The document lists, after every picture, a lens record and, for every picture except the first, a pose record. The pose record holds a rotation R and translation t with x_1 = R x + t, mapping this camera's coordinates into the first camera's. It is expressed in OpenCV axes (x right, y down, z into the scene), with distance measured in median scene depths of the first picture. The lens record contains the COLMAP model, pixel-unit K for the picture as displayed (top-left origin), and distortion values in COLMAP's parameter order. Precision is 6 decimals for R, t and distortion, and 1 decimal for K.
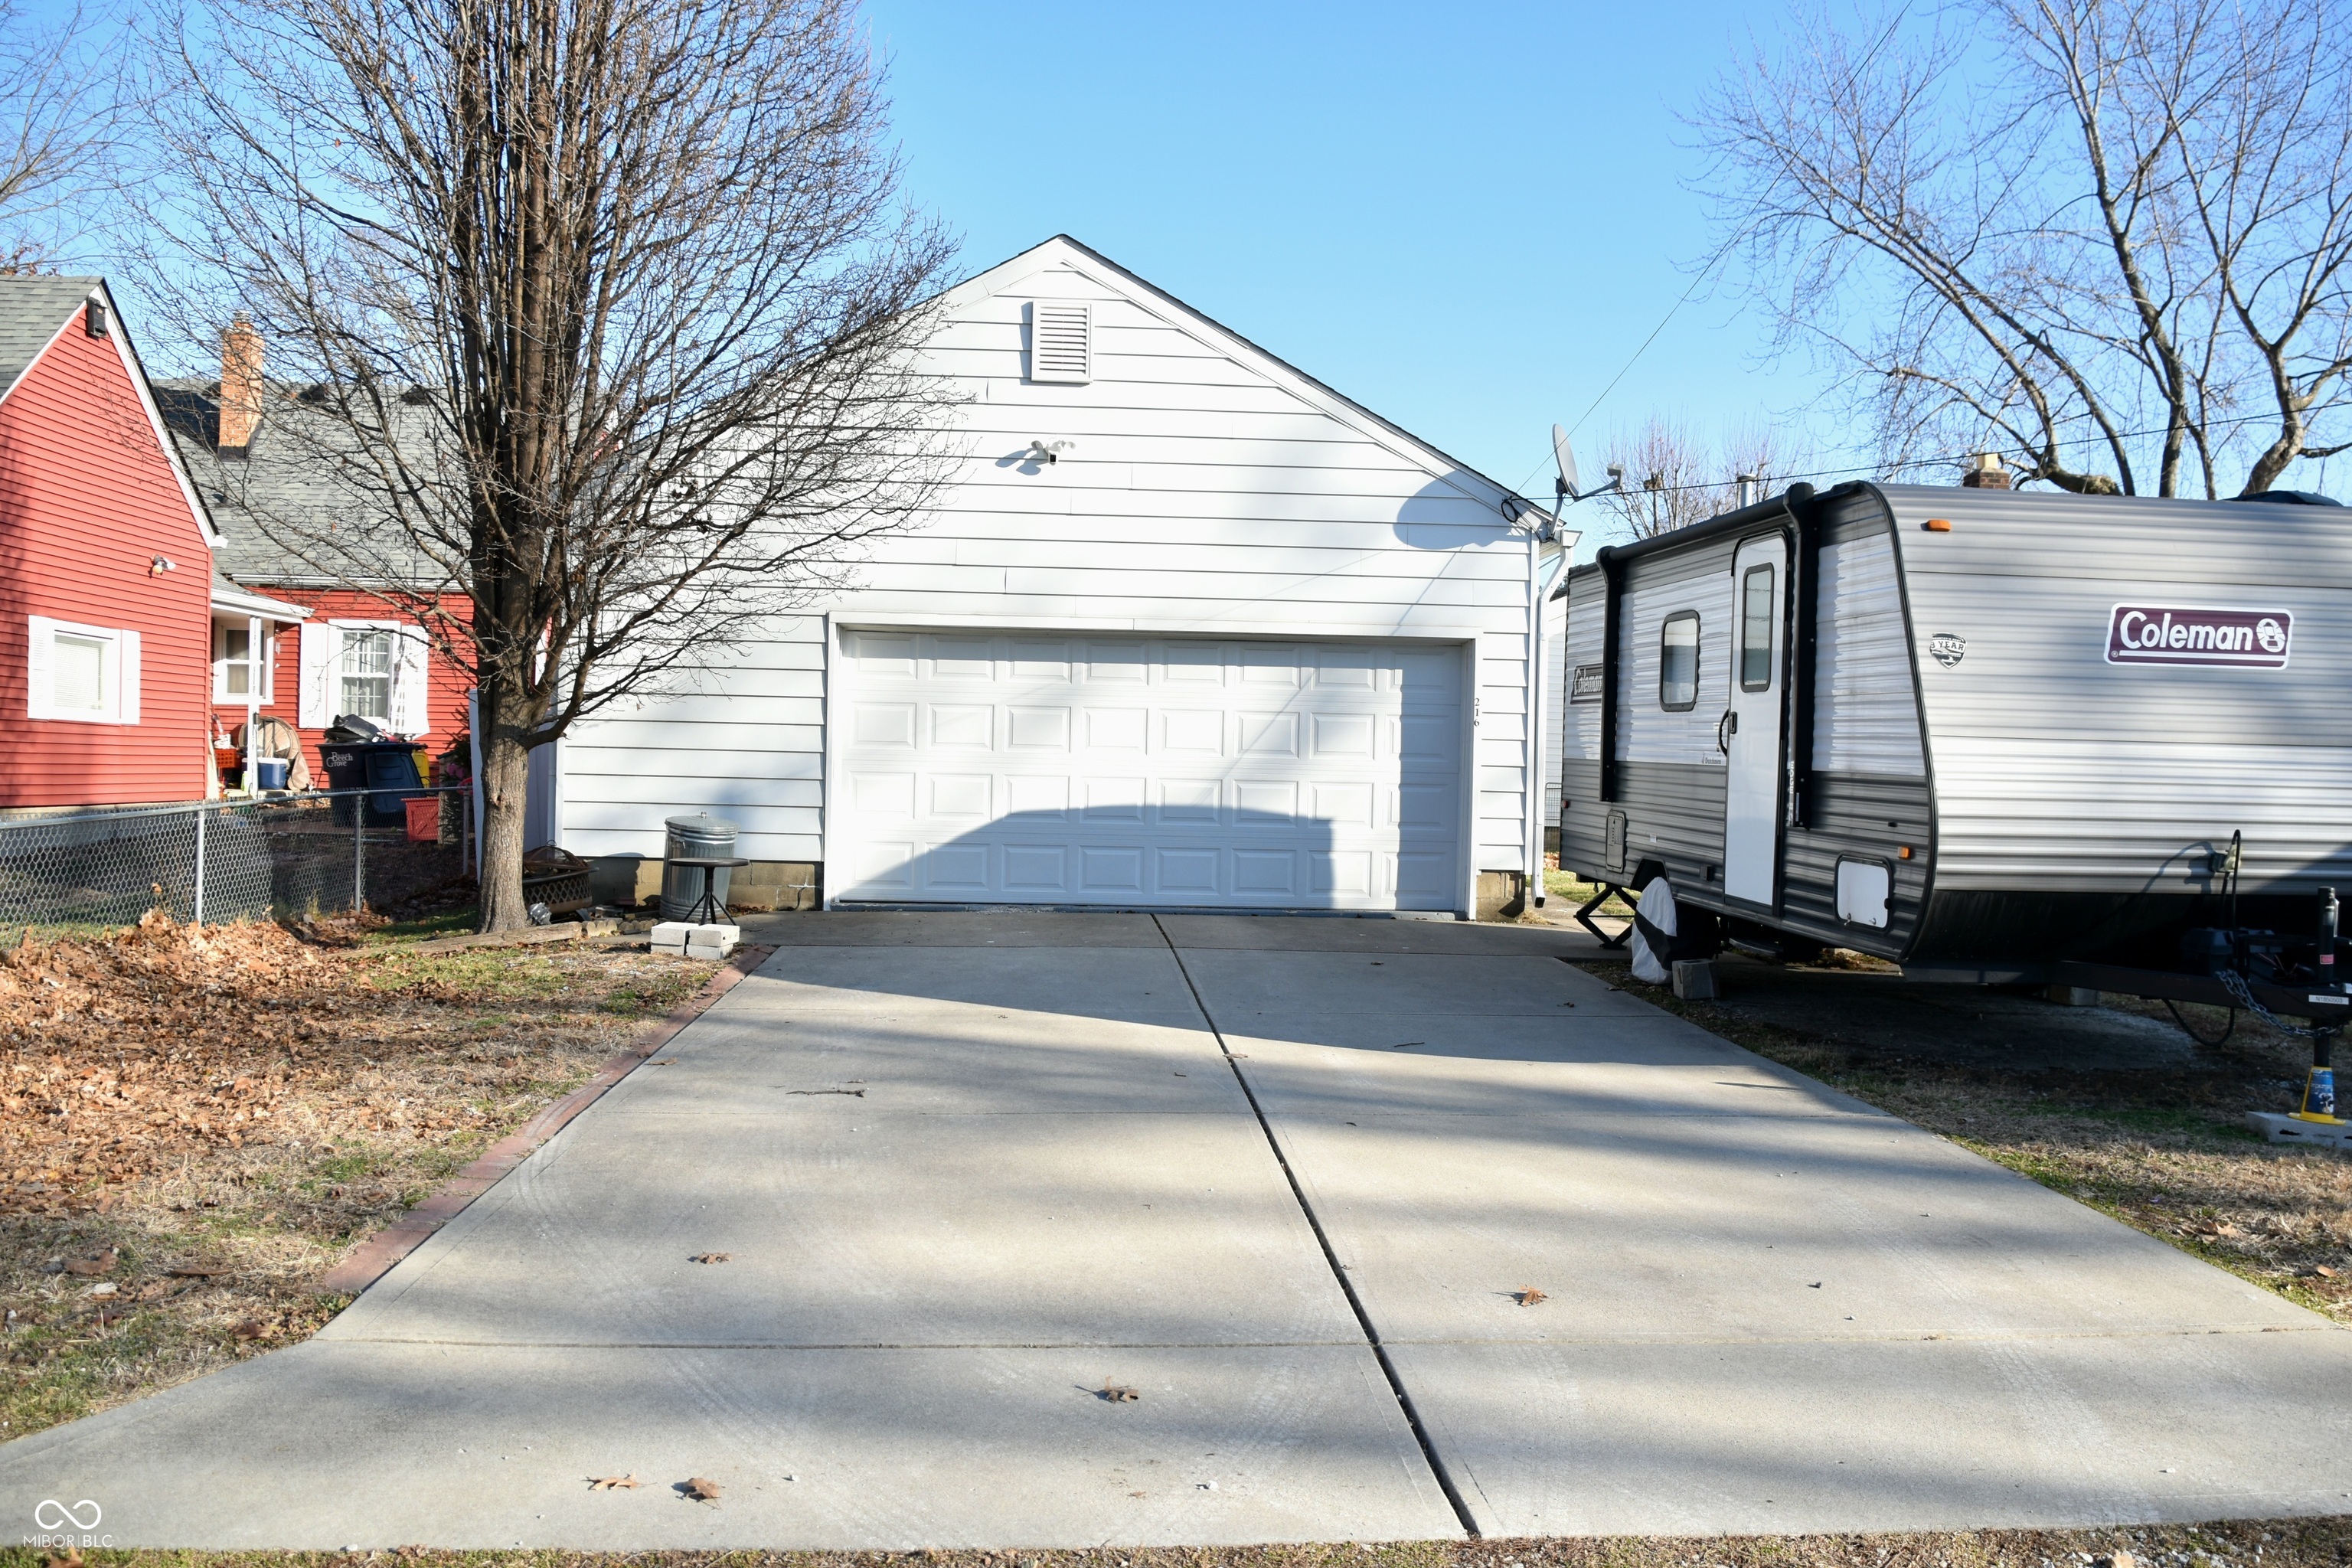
lens RADIAL K [[1935.2, 0, 1176.0], [0, 1935.2, 784.0], [0, 0, 1]] dist [-0.051593, -0.003647]
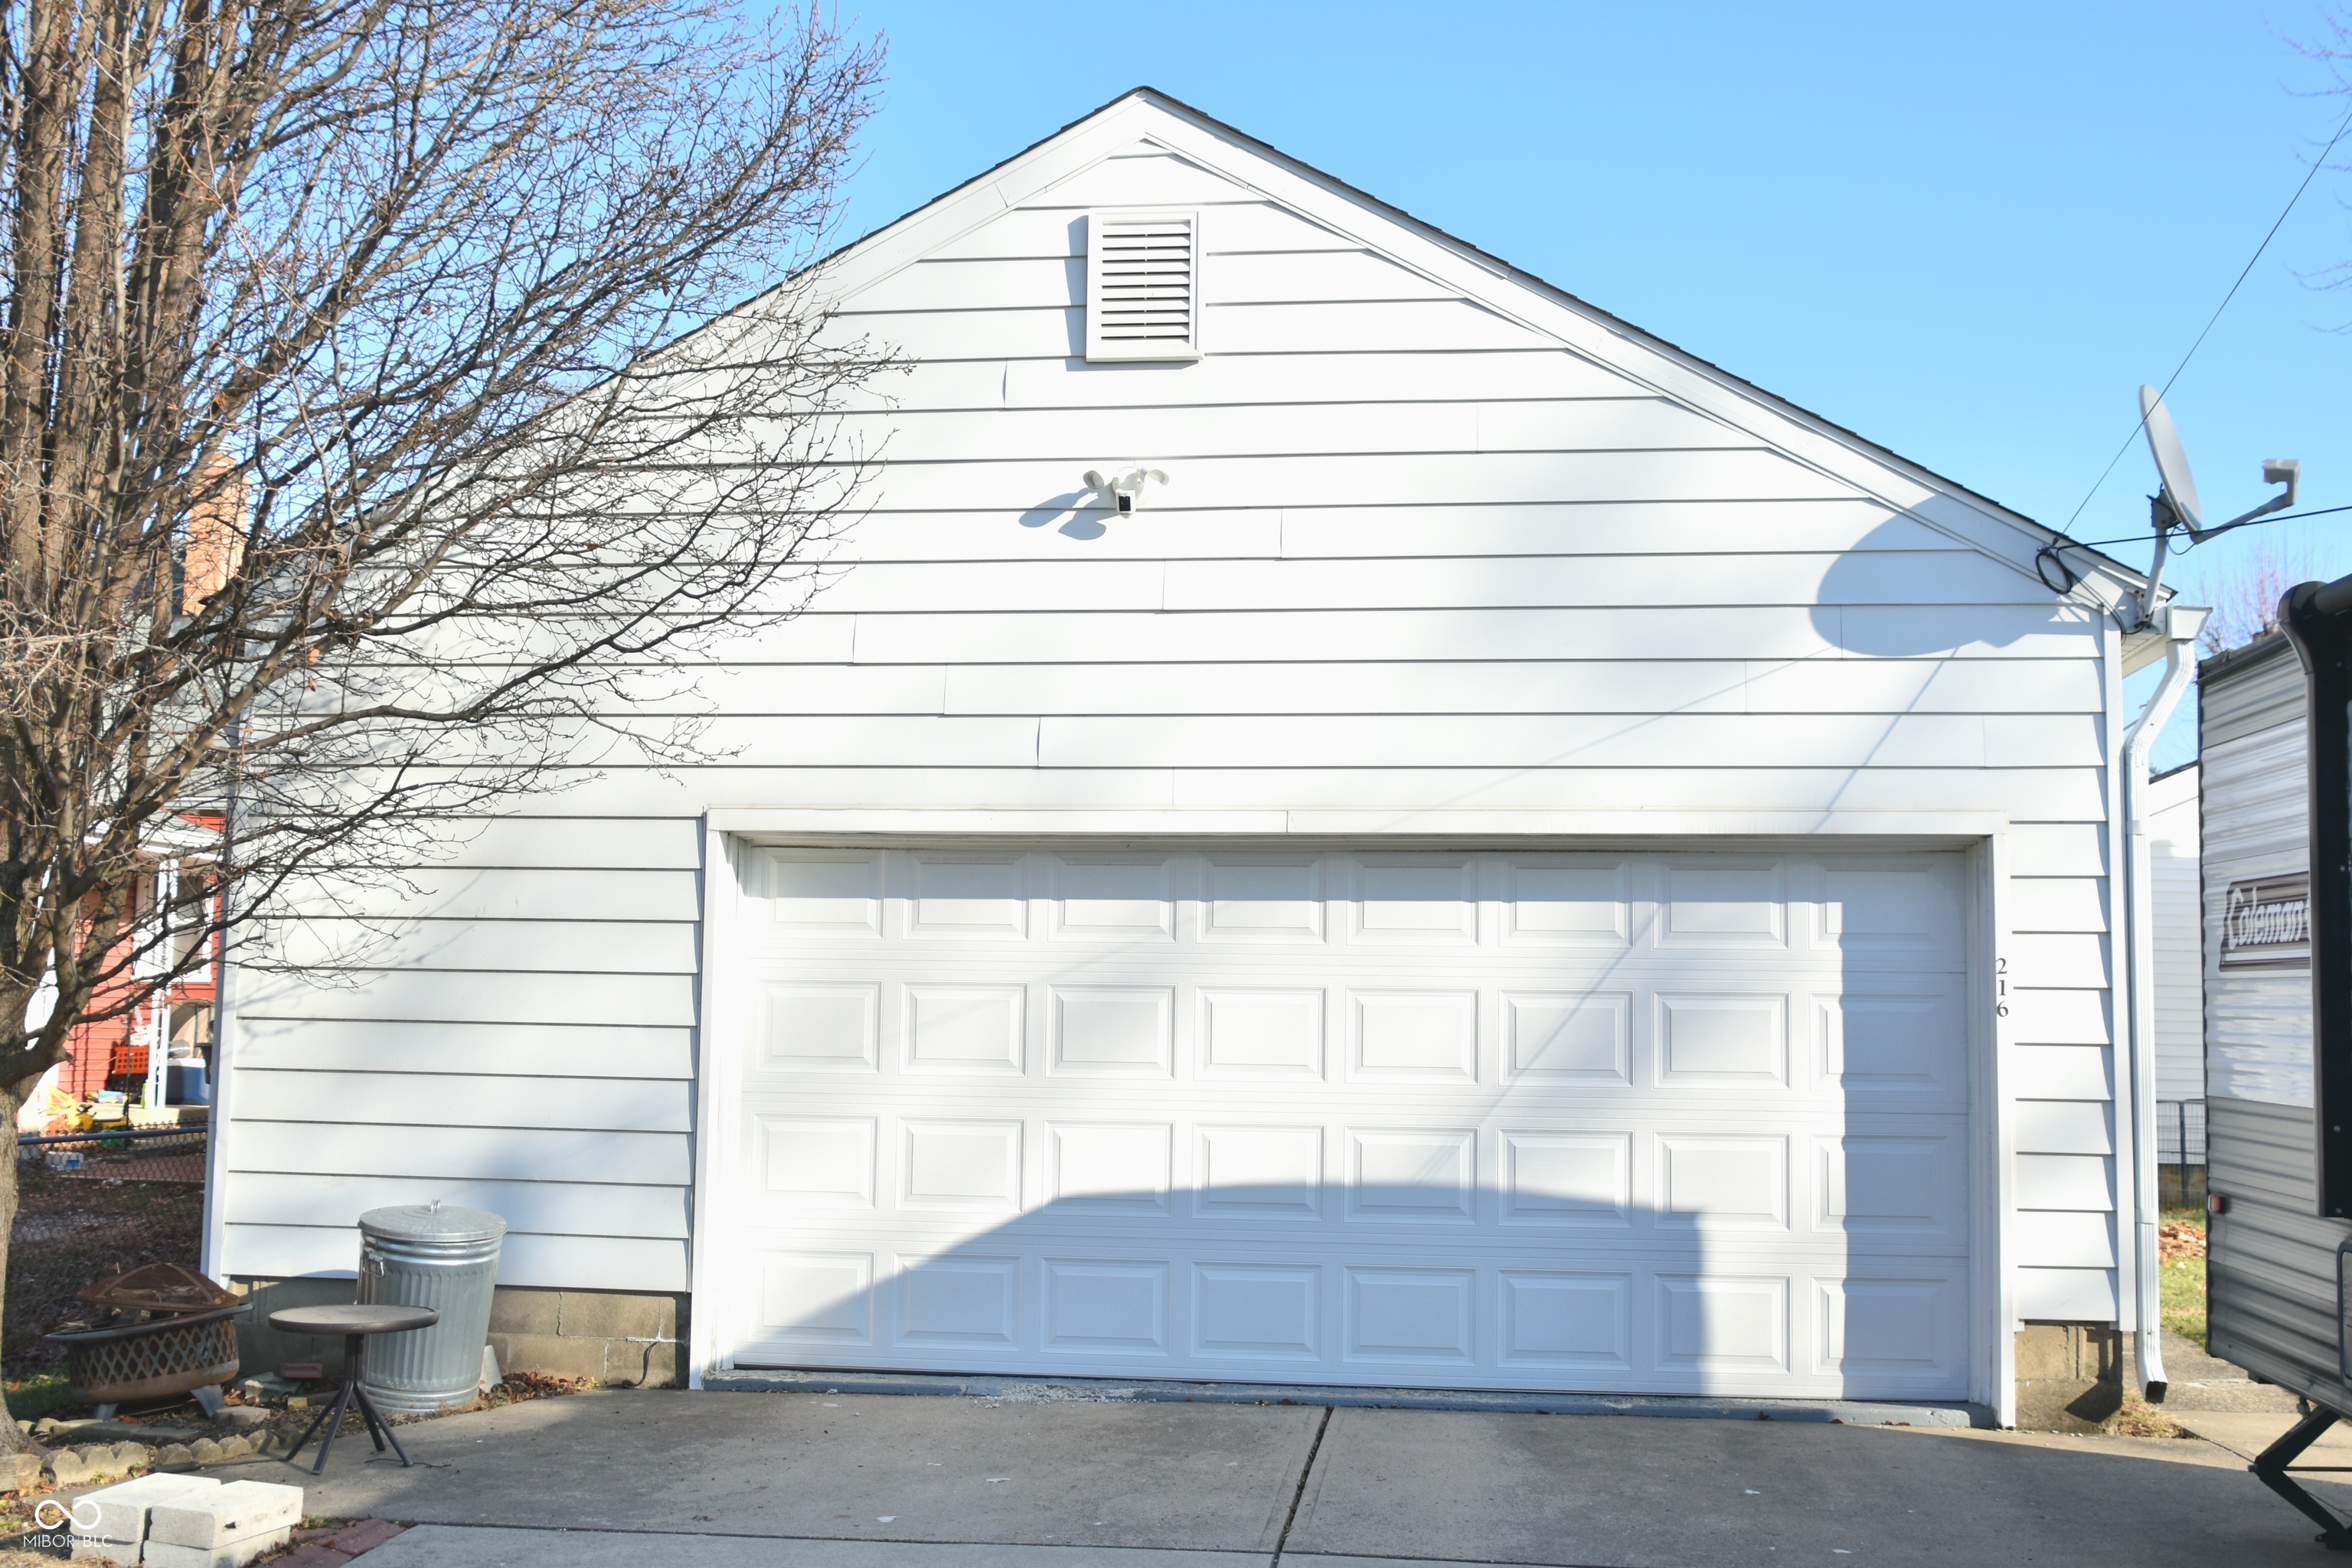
lens RADIAL K [[2421.2, 0, 1176.0], [0, 2421.2, 784.0], [0, 0, 1]] dist [-0.053352, -0.006873]
pose [[0.982852, -0.025789, -0.182585, 0.064708], [0.004148, 0.993014, -0.117927, -0.017889], [0.184350, 0.115147, 0.976092, 0.375022]]
